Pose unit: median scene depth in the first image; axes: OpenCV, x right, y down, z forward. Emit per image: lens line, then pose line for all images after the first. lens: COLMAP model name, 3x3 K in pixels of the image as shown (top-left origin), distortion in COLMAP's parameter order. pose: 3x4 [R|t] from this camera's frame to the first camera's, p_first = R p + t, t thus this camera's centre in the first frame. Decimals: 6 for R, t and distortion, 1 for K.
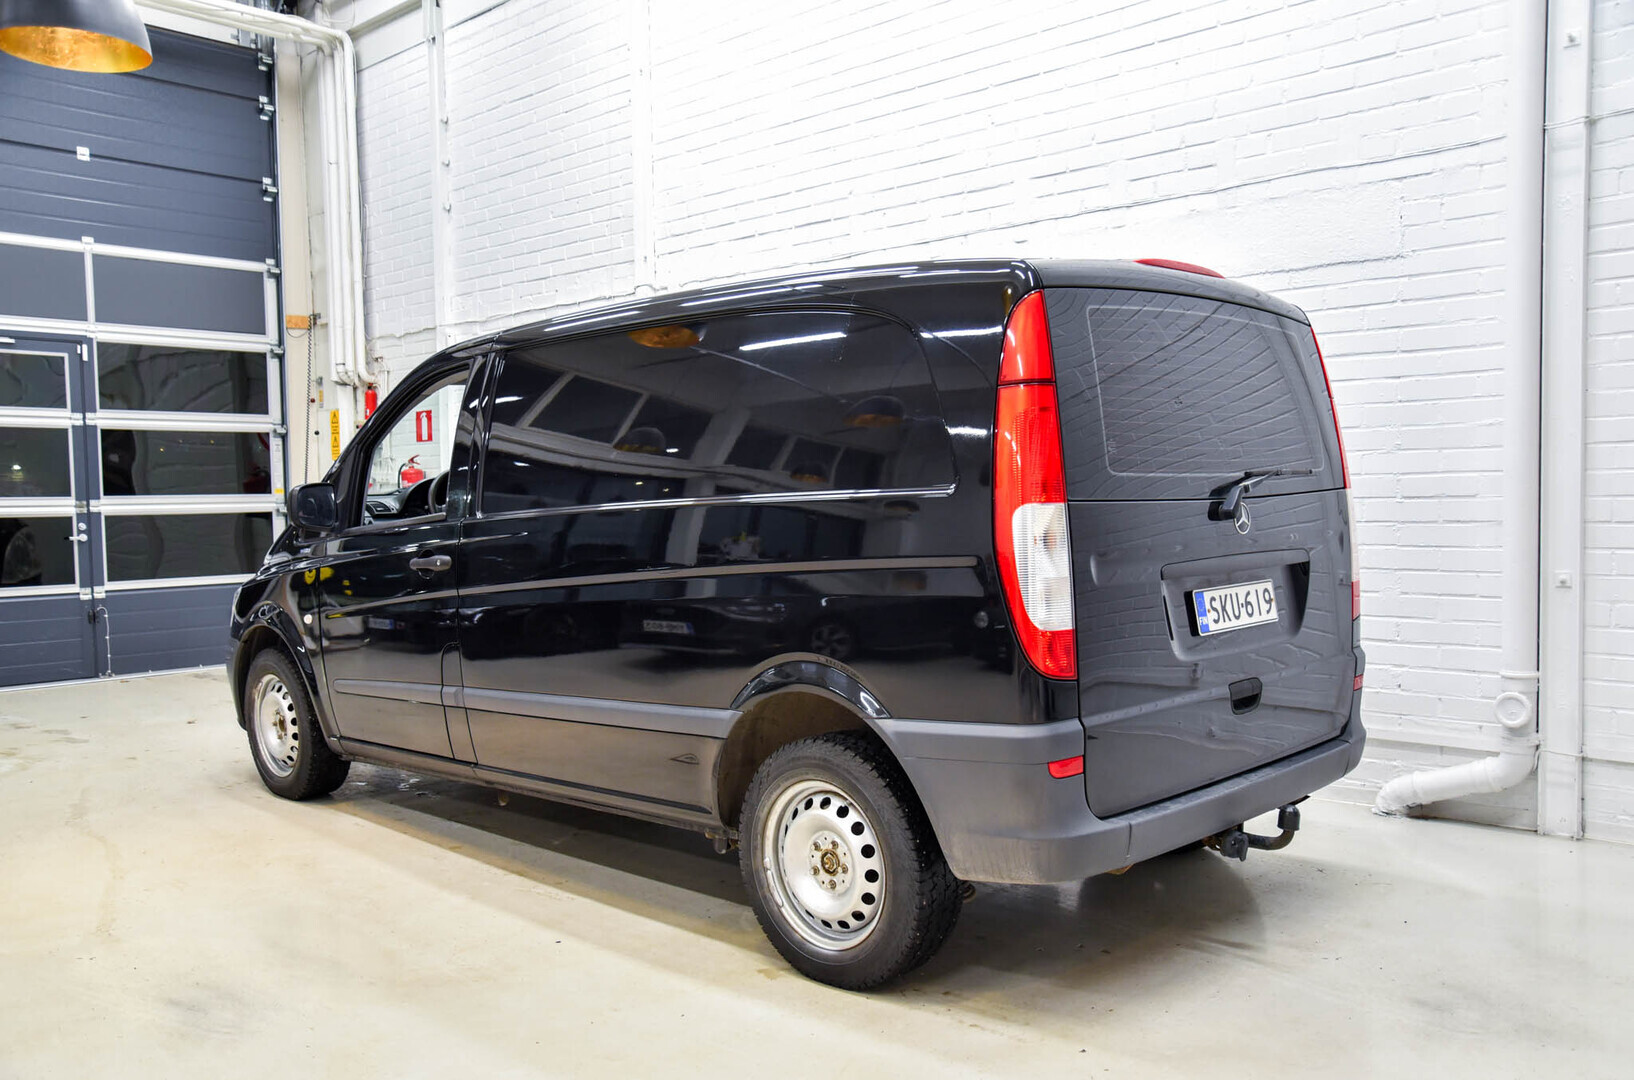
lens RADIAL K [[1342.7, 0, 840.4], [0, 1342.7, 560.3], [0, 0, 1]] dist [-0.008276, 0.010275]
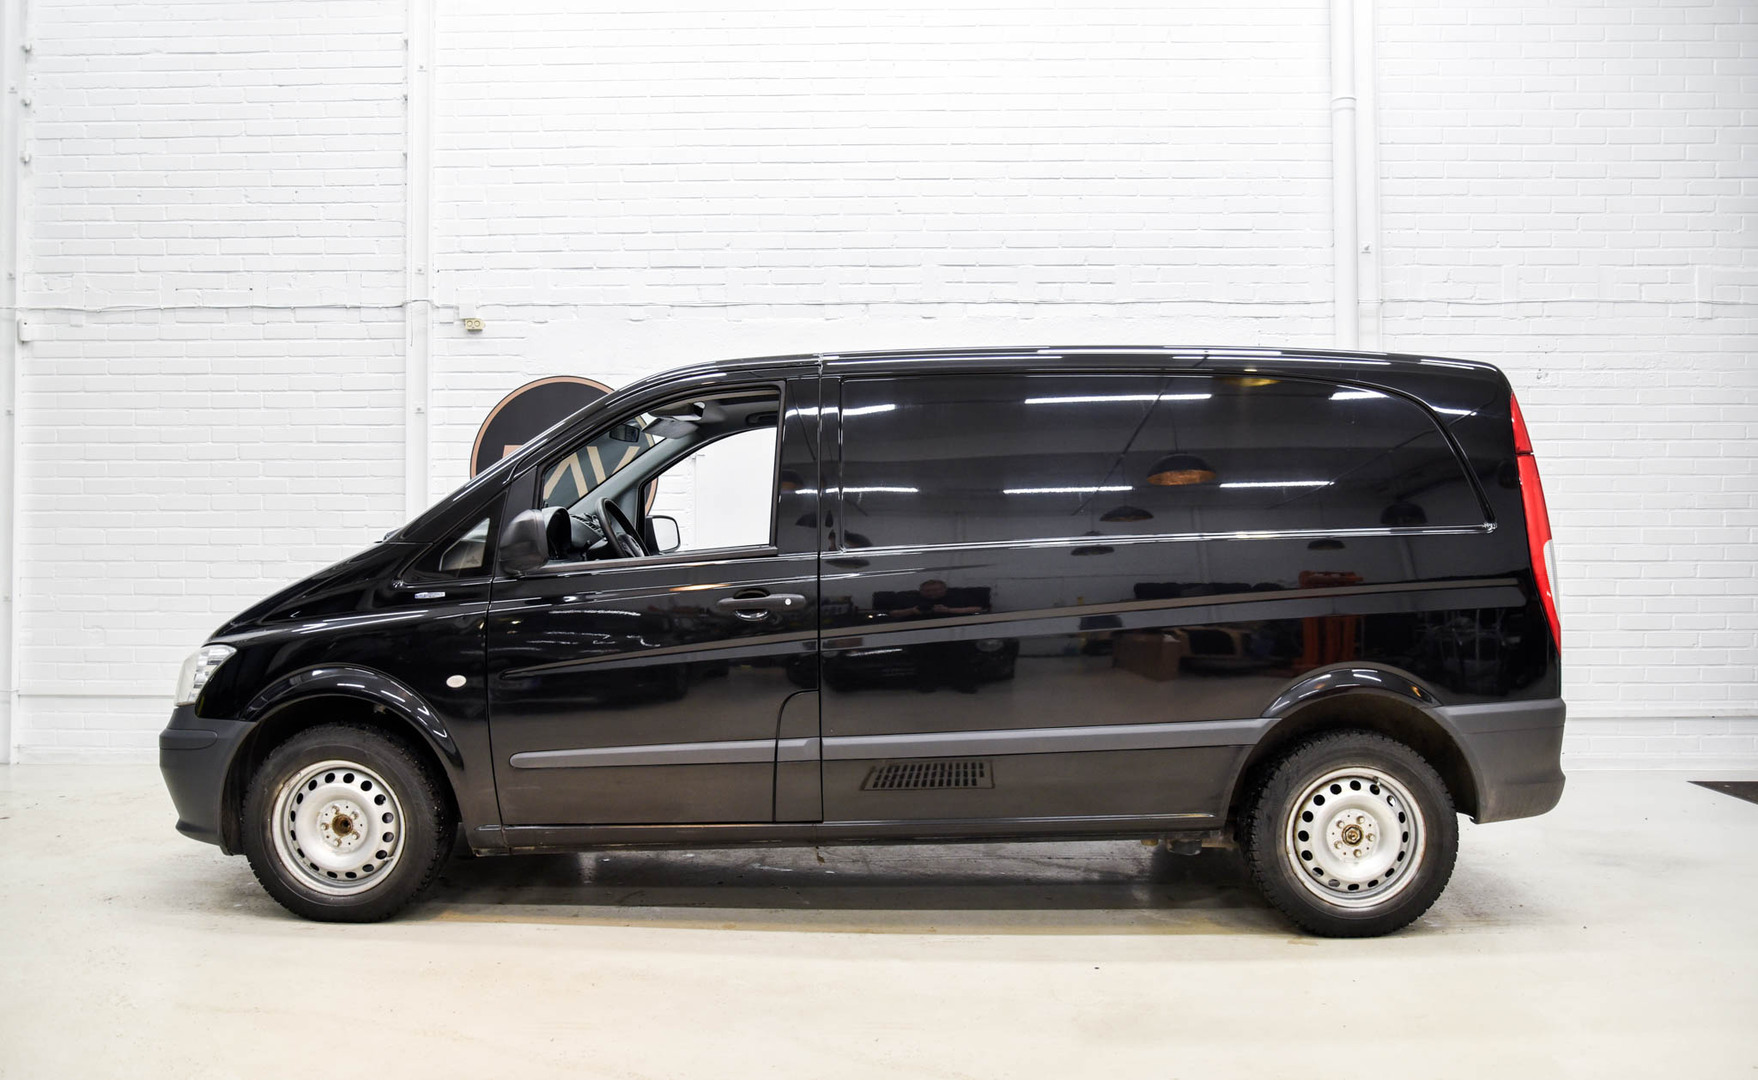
lens RADIAL K [[1278.1, 0, 873.7], [0, 1278.1, 513.8], [0, 0, 1]] dist [-0.067347, 0.054705]
pose [[0.746593, 0.028038, 0.664690, -0.713130], [0.023163, 0.997410, -0.068090, 0.002072], [-0.664878, 0.066232, 0.744010, 0.272217]]
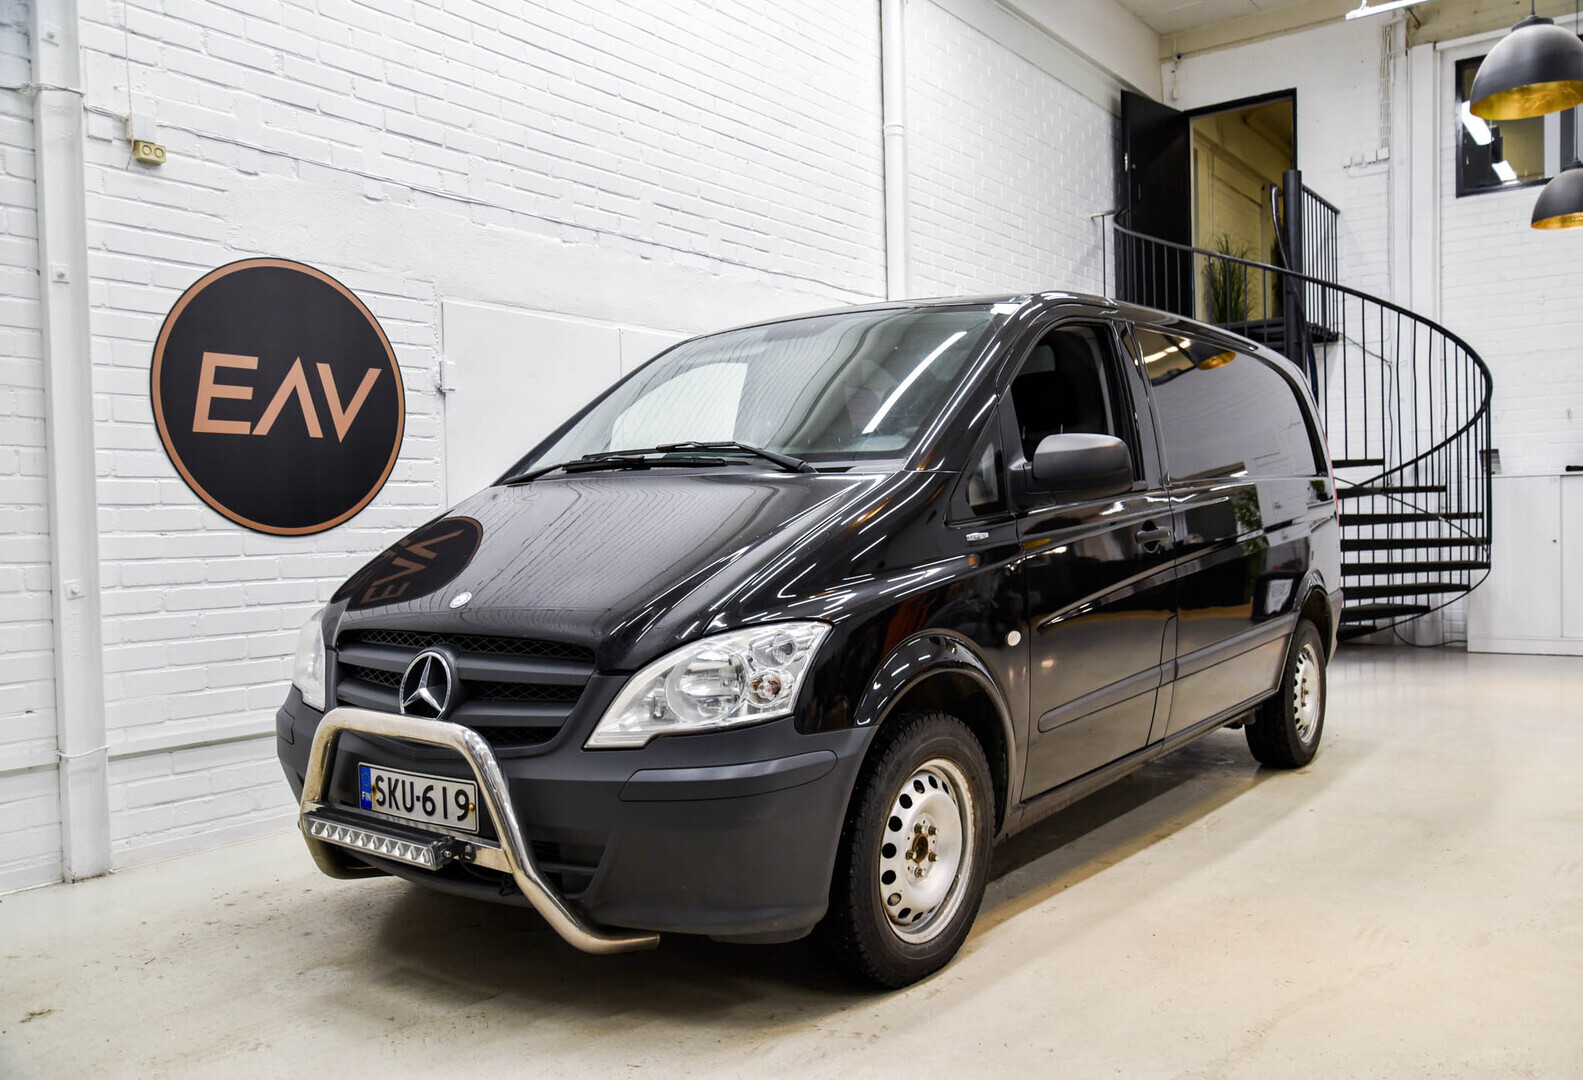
lens RADIAL K [[1278.6, 0, 791.5], [0, 1278.6, 540.0], [0, 0, 1]] dist [-0.034888, 0.051001]
pose [[-0.110337, 0.004668, 0.993883, -1.005380], [0.073468, 0.997292, 0.003472, -0.014265], [-0.991175, 0.073402, -0.110381, 1.172982]]
